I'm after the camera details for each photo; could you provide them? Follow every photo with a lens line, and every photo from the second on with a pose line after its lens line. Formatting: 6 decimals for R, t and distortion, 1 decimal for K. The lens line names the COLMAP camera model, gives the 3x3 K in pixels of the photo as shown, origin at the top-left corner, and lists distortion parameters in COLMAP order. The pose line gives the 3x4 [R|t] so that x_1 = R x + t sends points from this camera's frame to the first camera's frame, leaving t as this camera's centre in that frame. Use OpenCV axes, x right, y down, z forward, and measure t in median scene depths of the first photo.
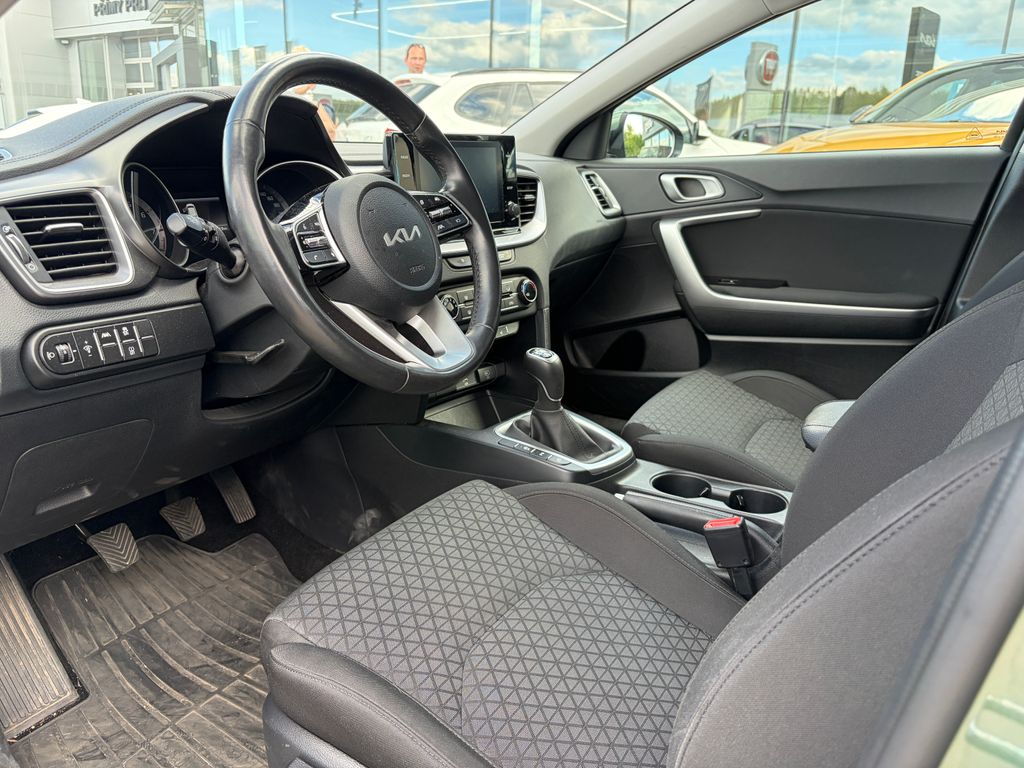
lens RADIAL K [[786.4, 0, 512.0], [0, 786.4, 384.0], [0, 0, 1]] dist [0.003862, -0.002698]
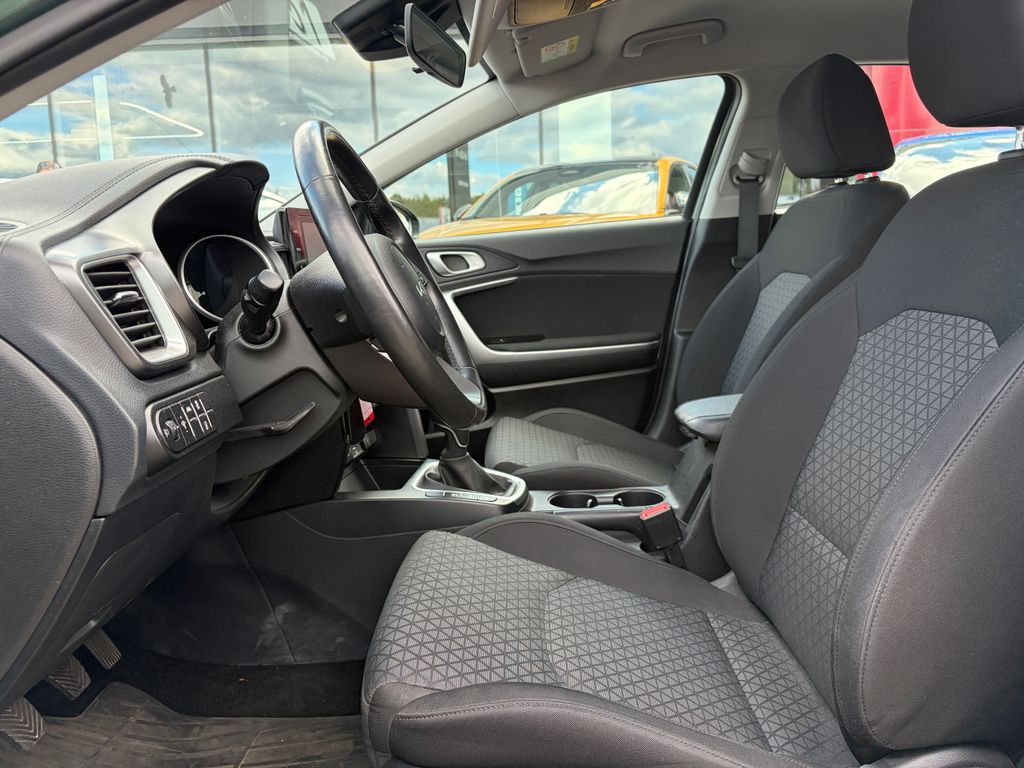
lens RADIAL K [[786.4, 0, 512.0], [0, 786.4, 384.0], [0, 0, 1]] dist [0.003862, -0.002698]
pose [[0.854858, -0.130231, 0.502253, -0.379562], [0.193999, 0.978006, -0.076604, 0.028987], [-0.481230, 0.162922, 0.861321, 0.026383]]
